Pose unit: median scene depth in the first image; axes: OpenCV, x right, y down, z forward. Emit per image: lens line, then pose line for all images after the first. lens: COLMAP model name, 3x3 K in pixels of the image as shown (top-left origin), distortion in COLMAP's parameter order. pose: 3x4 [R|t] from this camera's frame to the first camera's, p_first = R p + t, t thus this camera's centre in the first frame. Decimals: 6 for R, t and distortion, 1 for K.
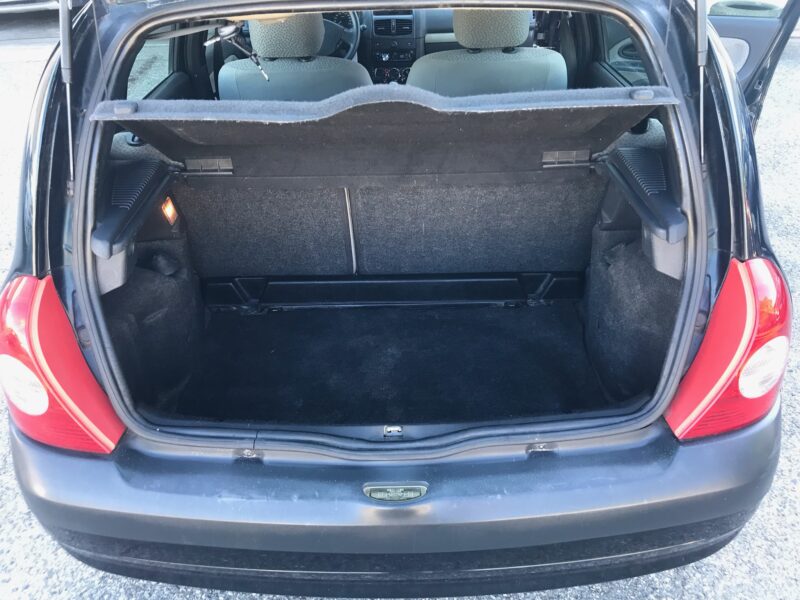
lens RADIAL K [[656.9, 0, 396.0], [0, 656.9, 285.0], [0, 0, 1]] dist [0.024714, -0.008253]
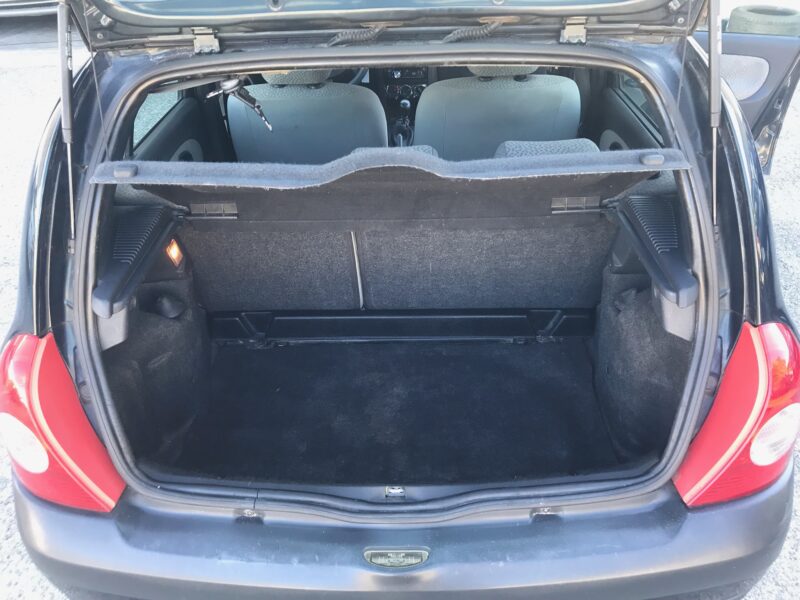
lens RADIAL K [[656.9, 0, 396.0], [0, 656.9, 285.0], [0, 0, 1]] dist [0.024714, -0.008253]
pose [[0.999719, 0.007274, -0.022564, 0.017205], [-0.007018, 0.999910, 0.011395, -0.099483], [0.022645, -0.011234, 0.999680, 0.016782]]
